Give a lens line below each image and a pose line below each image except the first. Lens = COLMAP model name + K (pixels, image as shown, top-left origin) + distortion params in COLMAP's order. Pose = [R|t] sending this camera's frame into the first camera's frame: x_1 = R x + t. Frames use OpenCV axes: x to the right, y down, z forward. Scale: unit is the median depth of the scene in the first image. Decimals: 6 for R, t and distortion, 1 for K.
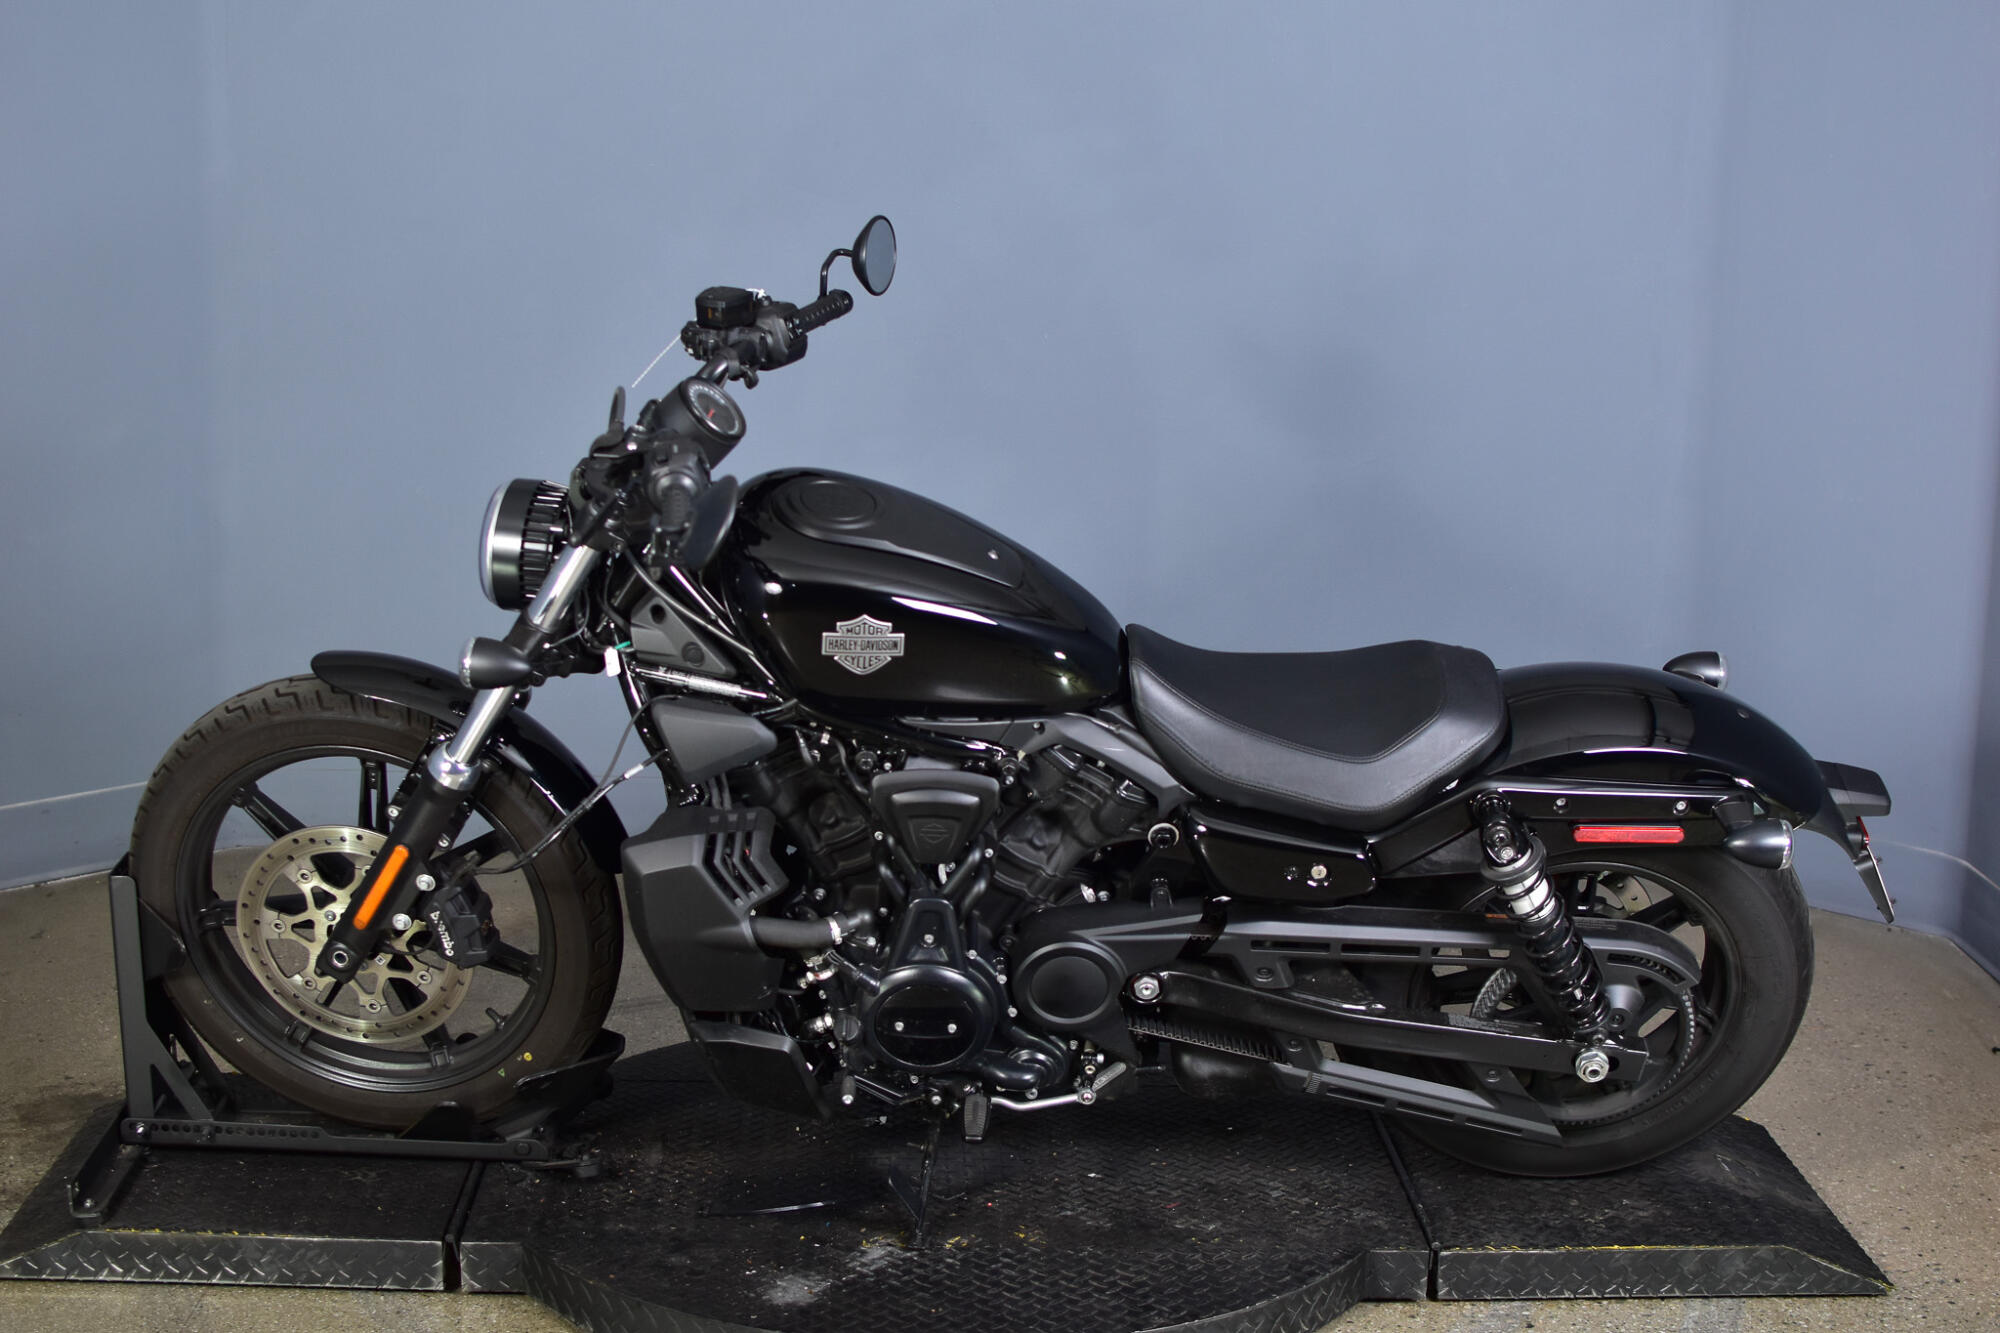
lens RADIAL K [[3022.1, 0, 953.9], [0, 3022.1, 665.7], [0, 0, 1]] dist [-0.167213, 0.075313]
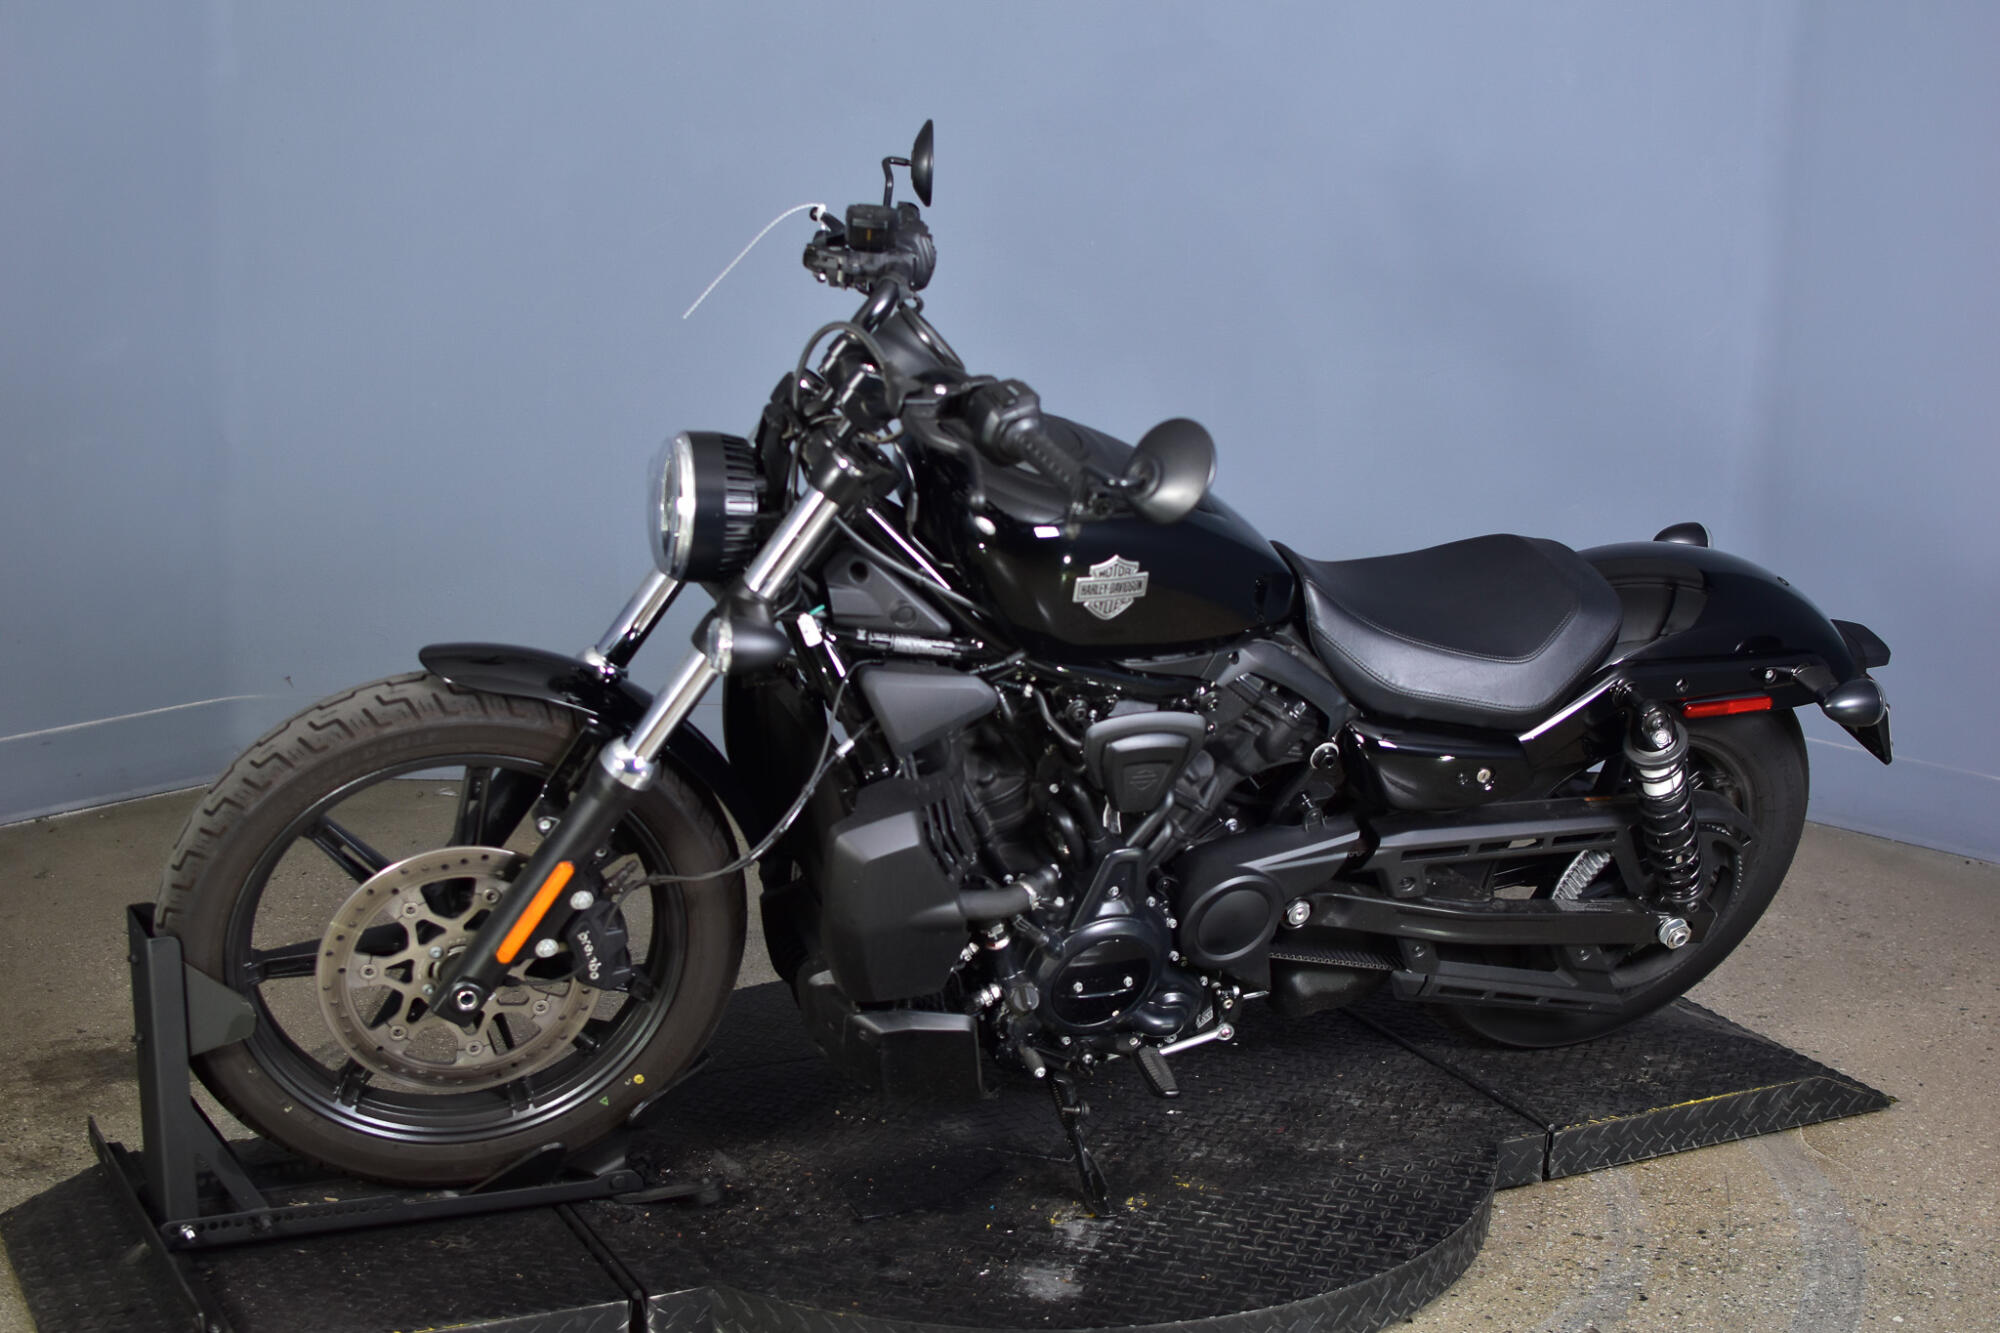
lens RADIAL K [[3081.0, 0, 1000.0], [0, 3081.0, 666.5], [0, 0, 1]] dist [-0.201907, 0.043814]
pose [[0.905682, -0.095071, 0.413160, -0.427244], [0.075390, 0.995116, 0.063721, -0.042878], [-0.417200, -0.026563, 0.908426, 0.141928]]
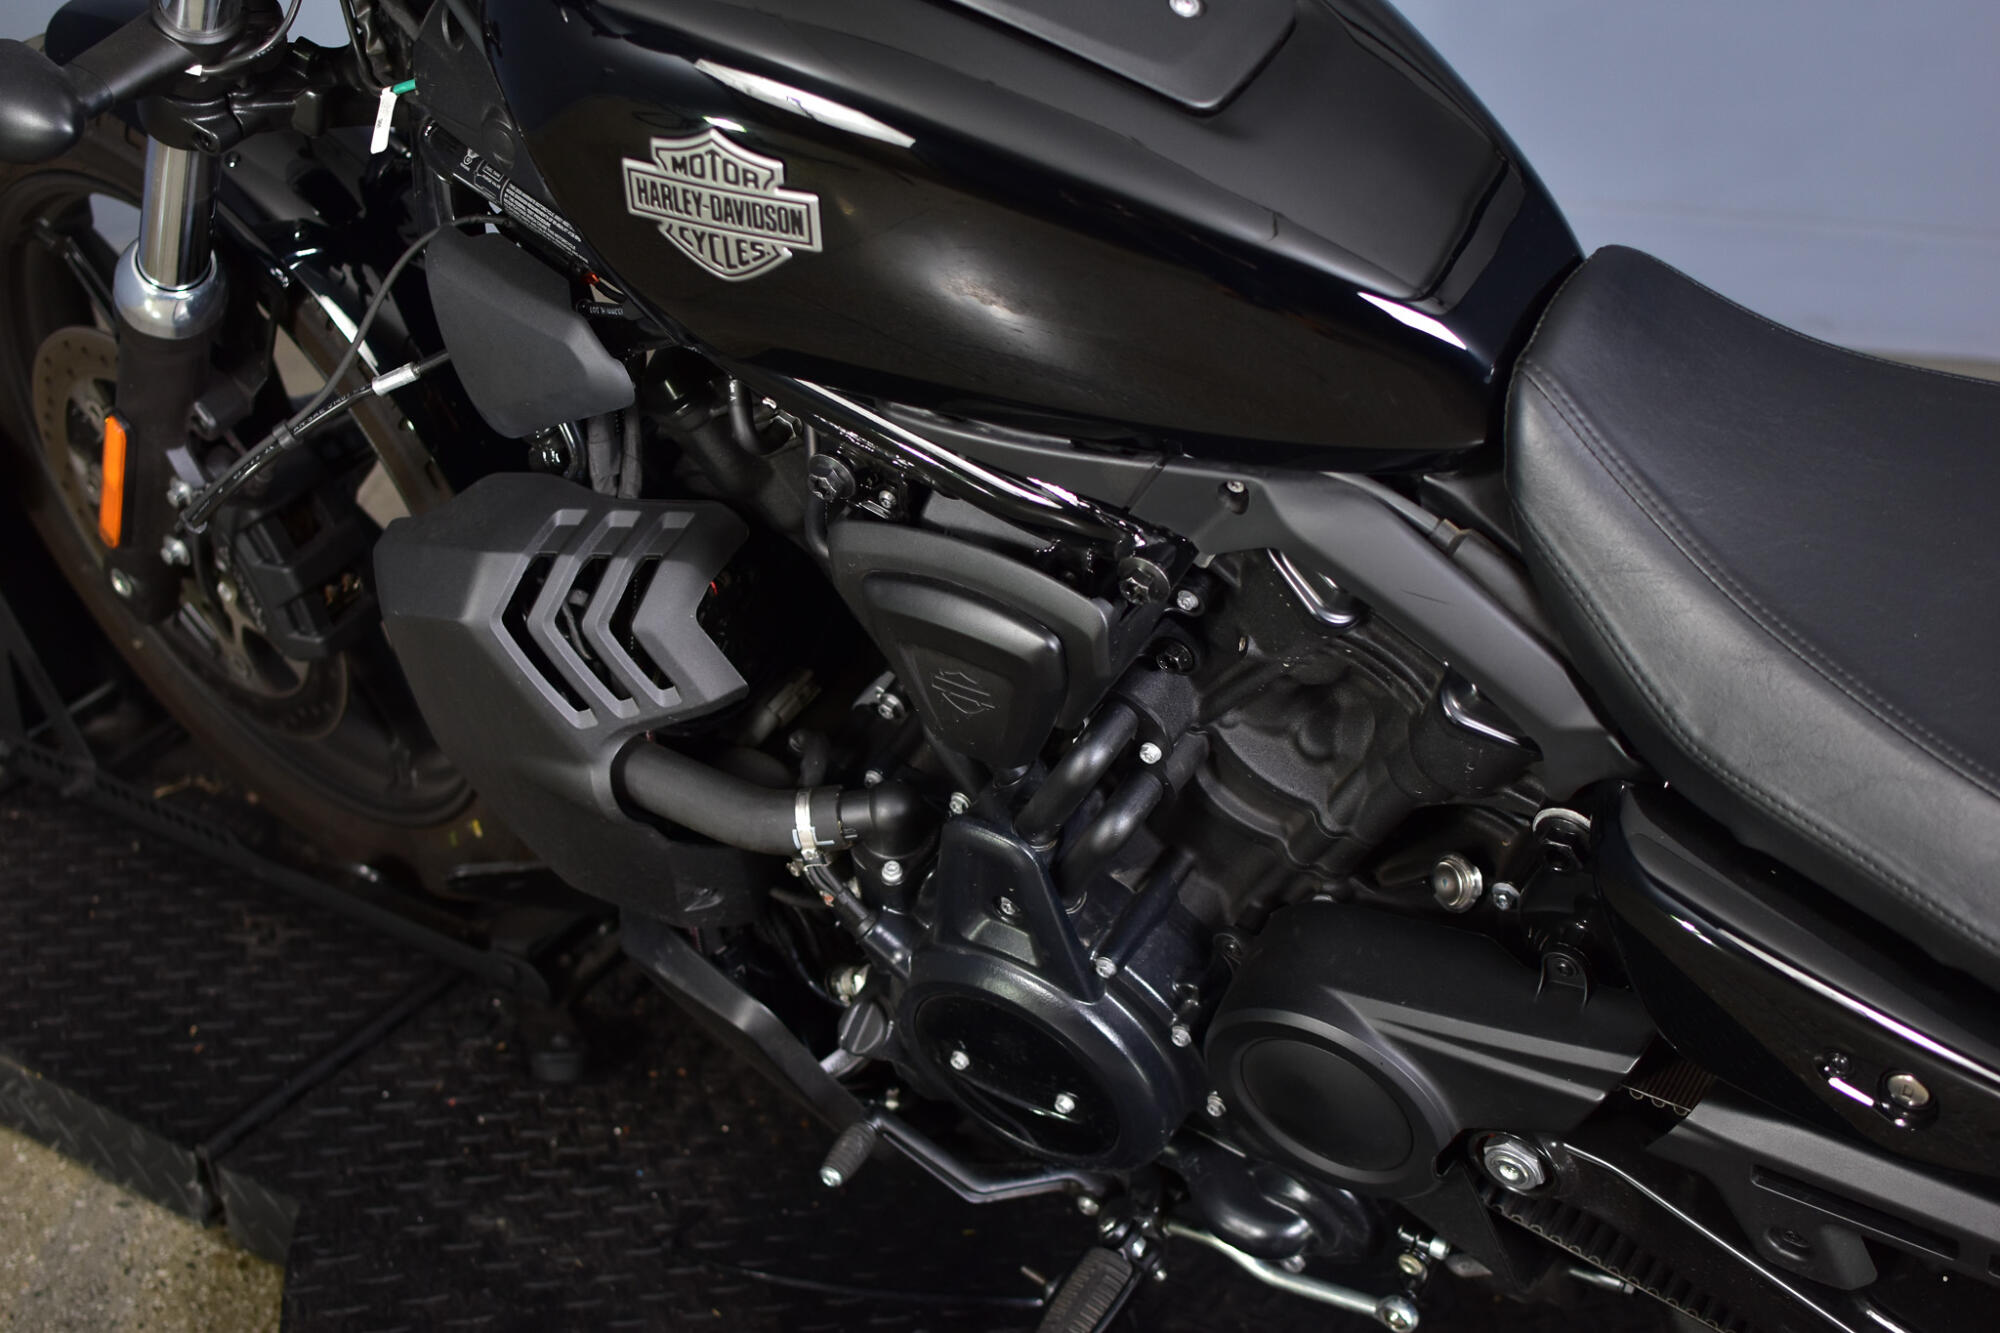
lens RADIAL K [[3081.0, 0, 1000.0], [0, 3081.0, 666.5], [0, 0, 1]] dist [-0.201907, 0.043814]
pose [[0.845089, 0.256170, -0.469256, 0.177745], [-0.117573, 0.945292, 0.304302, -0.067391], [0.521537, -0.201990, 0.828975, 0.652190]]
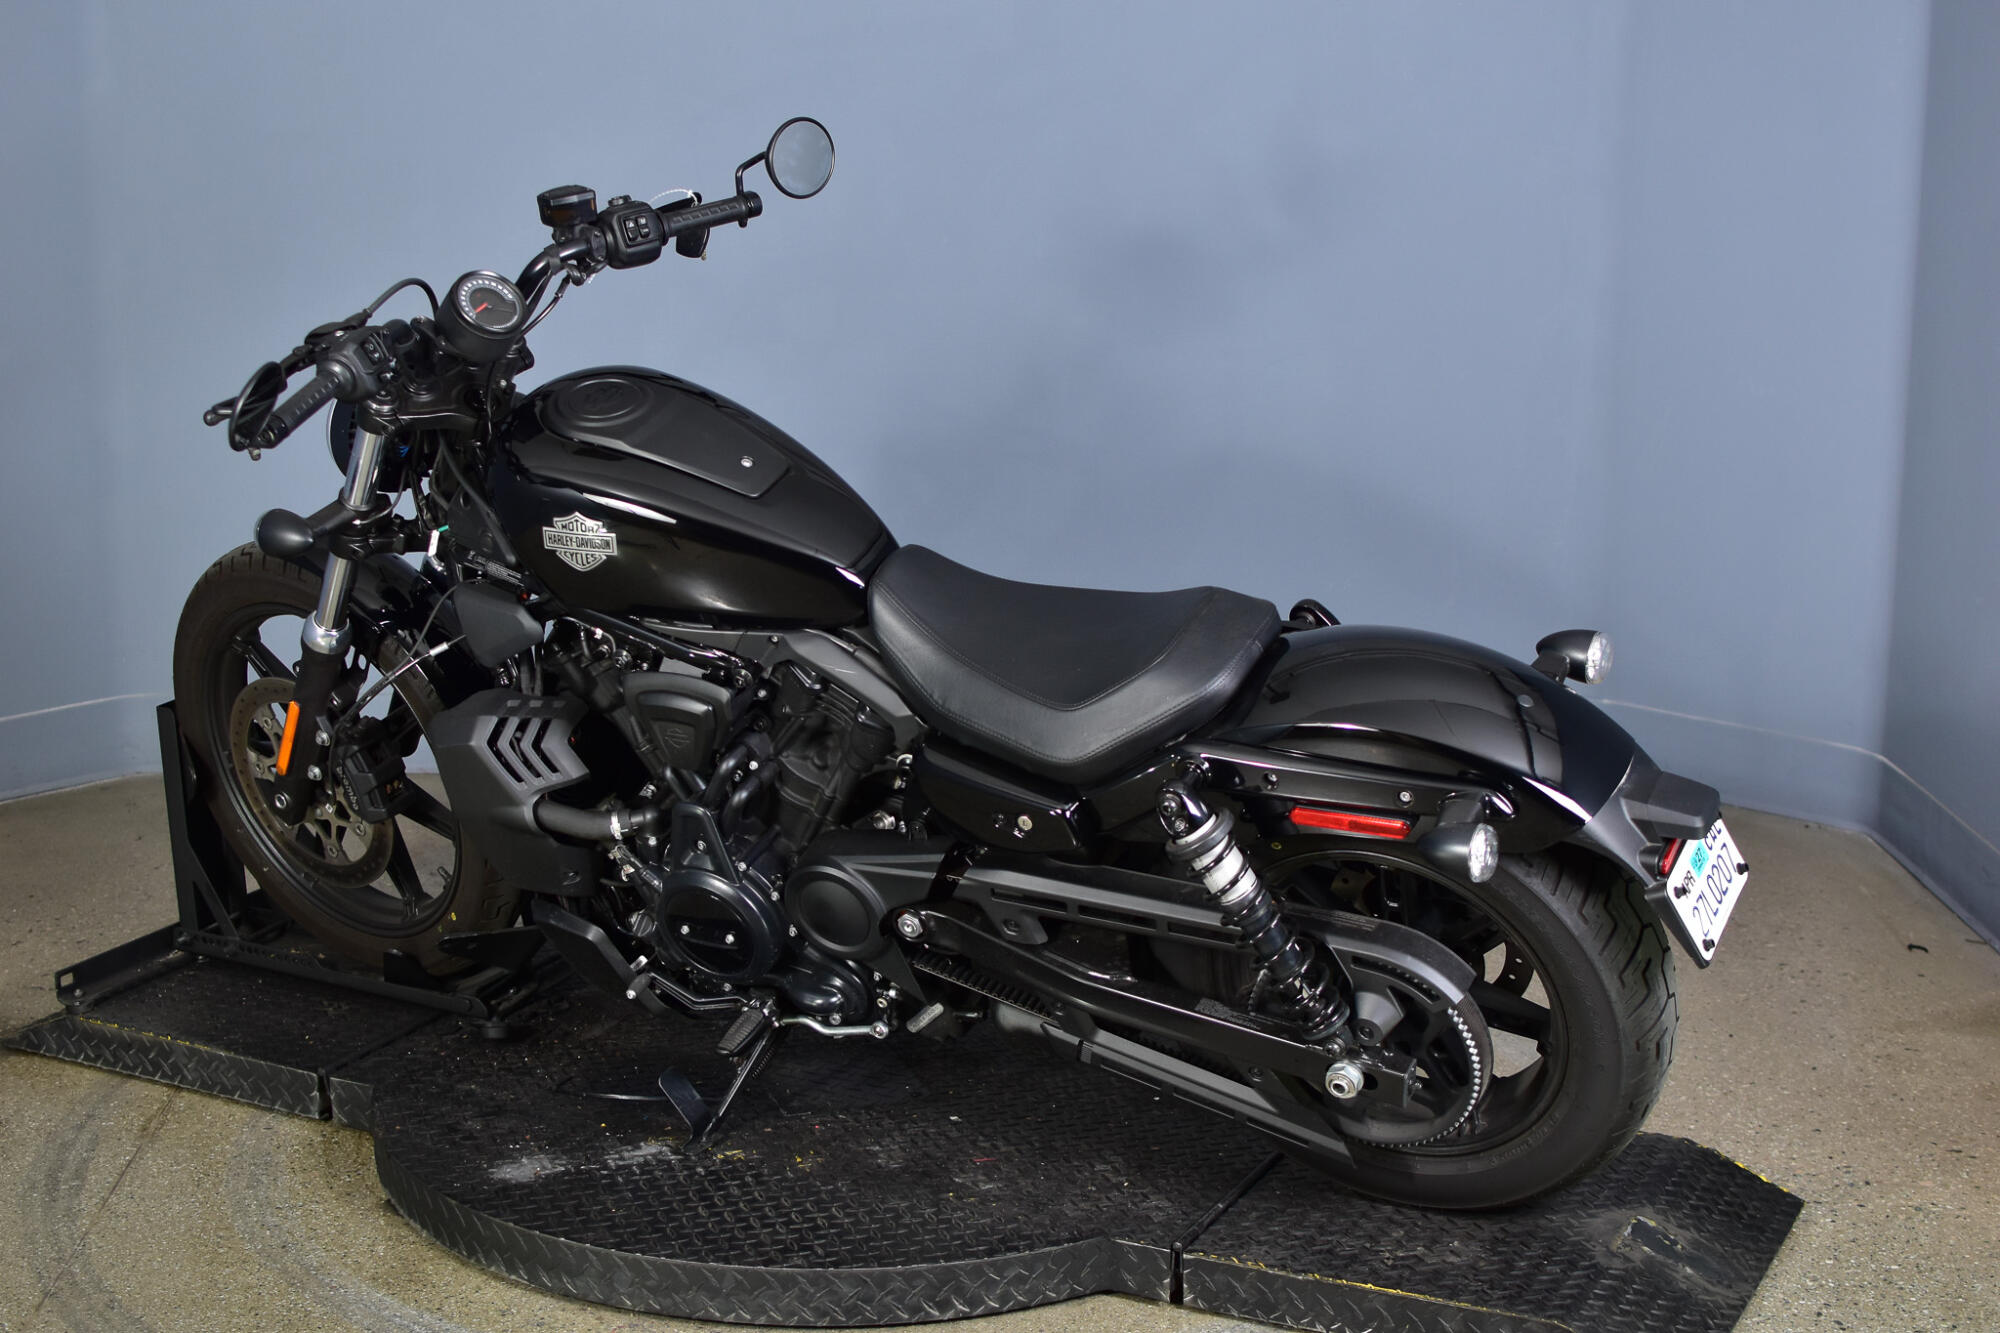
lens RADIAL K [[3081.0, 0, 1000.0], [0, 3081.0, 666.5], [0, 0, 1]] dist [-0.201907, 0.043814]
pose [[0.888267, 0.092858, -0.449844, 0.524213], [-0.080918, 0.995670, 0.045747, -0.022222], [0.452144, -0.004235, 0.891935, 0.140846]]
